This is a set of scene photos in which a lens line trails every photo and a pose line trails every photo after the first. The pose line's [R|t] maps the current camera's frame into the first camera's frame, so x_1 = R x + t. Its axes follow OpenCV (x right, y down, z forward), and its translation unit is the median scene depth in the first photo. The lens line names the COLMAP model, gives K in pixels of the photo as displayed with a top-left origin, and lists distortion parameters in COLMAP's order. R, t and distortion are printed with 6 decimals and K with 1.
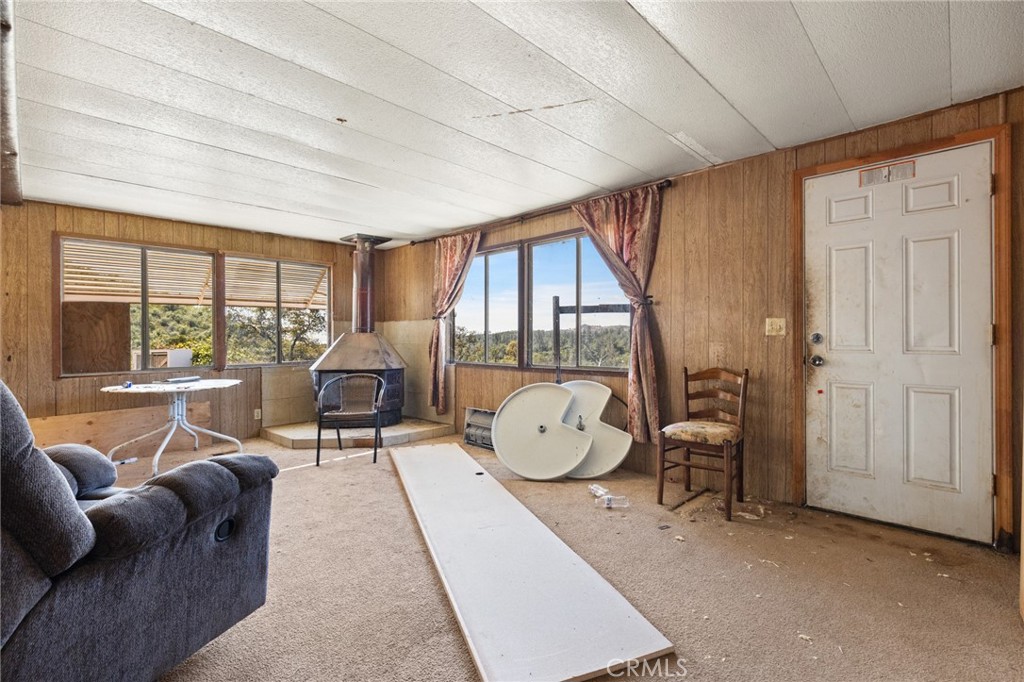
lens RADIAL K [[463.9, 0, 512.0], [0, 463.9, 341.0], [0, 0, 1]] dist [-0.002628, -0.000696]
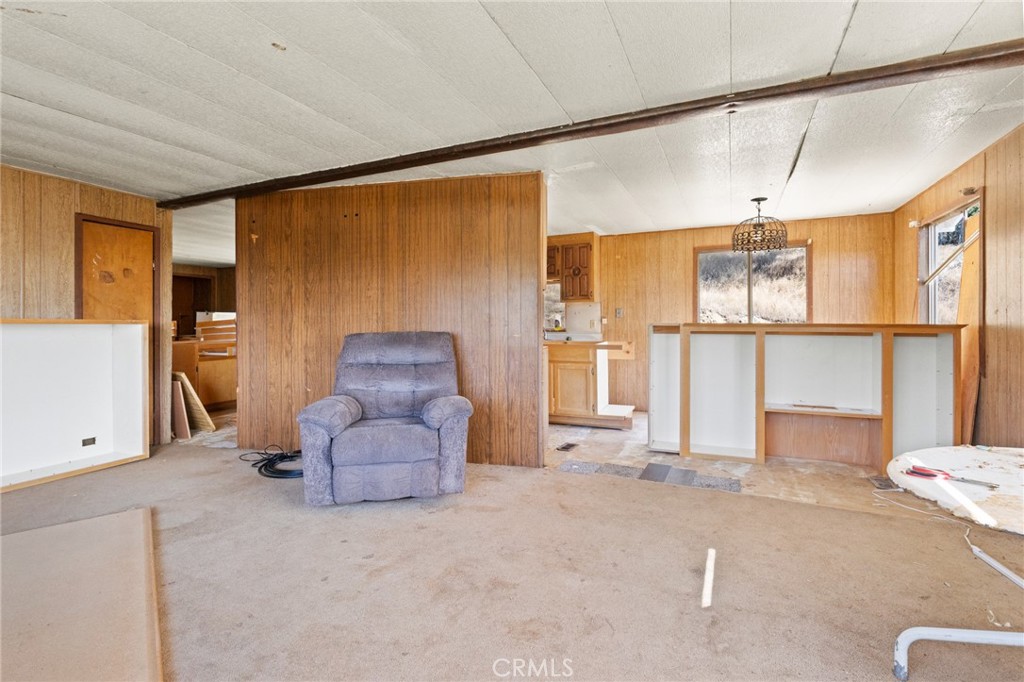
lens RADIAL K [[475.2, 0, 530.4], [0, 475.2, 322.7], [0, 0, 1]] dist [0.007435, 0.000462]
pose [[-0.940478, 0.009976, -0.339708, -0.314311], [0.006635, 0.999918, 0.010995, -0.018369], [0.339790, 0.008086, -0.940467, 1.214377]]
